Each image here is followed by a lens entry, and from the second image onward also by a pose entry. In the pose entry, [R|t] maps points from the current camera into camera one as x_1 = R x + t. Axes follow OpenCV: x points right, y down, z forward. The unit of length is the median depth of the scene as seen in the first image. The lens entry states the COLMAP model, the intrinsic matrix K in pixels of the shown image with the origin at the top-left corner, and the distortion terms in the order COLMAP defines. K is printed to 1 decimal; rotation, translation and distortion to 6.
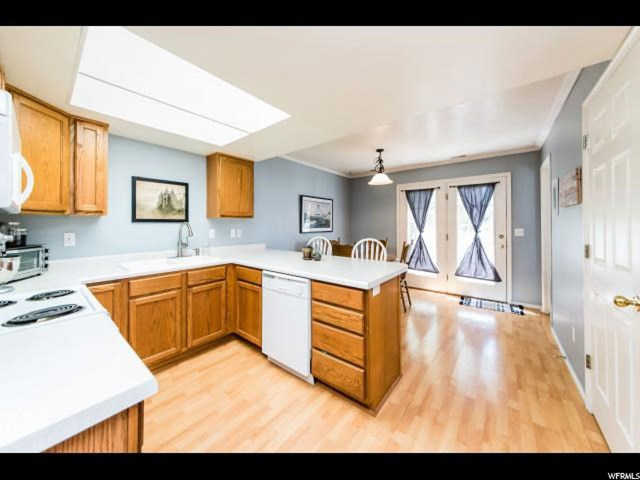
lens RADIAL K [[242.9, 0, 331.2], [0, 242.9, 221.6], [0, 0, 1]] dist [-0.000304, -0.000054]
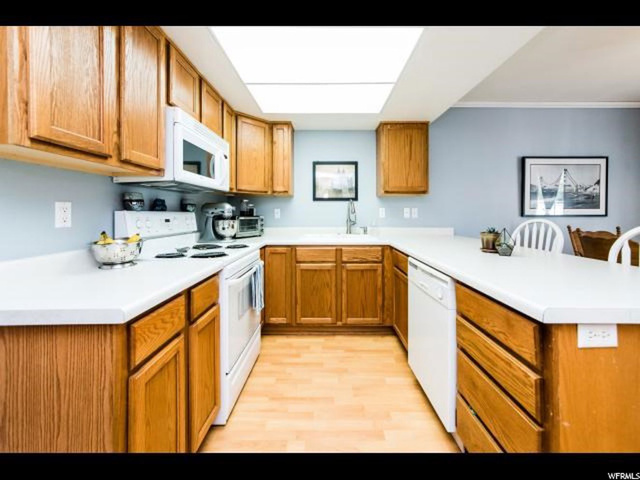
lens RADIAL K [[257.0, 0, 313.2], [0, 257.0, 212.3], [0, 0, 1]] dist [0.000757, -0.000040]
pose [[0.574618, -0.002085, -0.818419, 0.201898], [0.006271, 0.999979, 0.001855, 0.056809], [0.818397, -0.006198, 0.574619, 0.282905]]
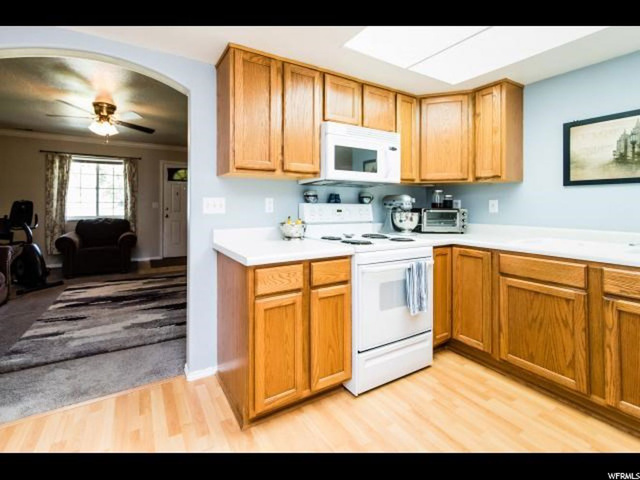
lens RADIAL K [[254.9, 0, 267.0], [0, 254.9, 204.8], [0, 0, 1]] dist [0.000009, 0.000262]
pose [[-0.459603, -0.001658, -0.888123, 0.284167], [0.002562, 0.999992, -0.003193, 0.059731], [0.888121, -0.003743, -0.459595, 0.555777]]
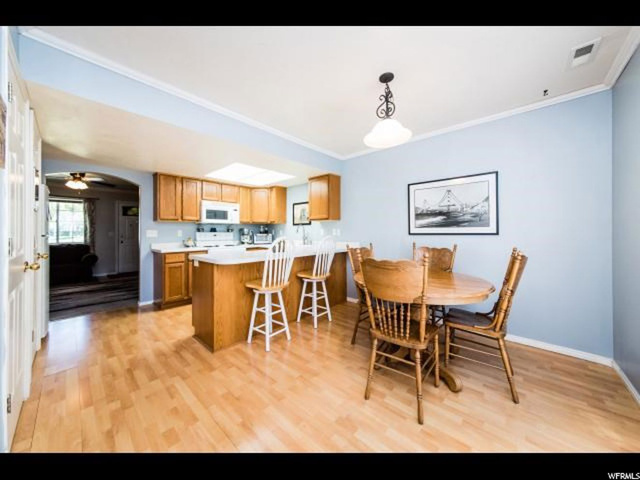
lens RADIAL K [[227.6, 0, 300.0], [0, 227.6, 231.2], [0, 0, 1]] dist [0.000028, 0.000008]
pose [[-0.166987, -0.003420, -0.985953, 1.117241], [0.012292, 0.999909, -0.005551, 0.065184], [0.985882, -0.013046, -0.166930, 1.390231]]
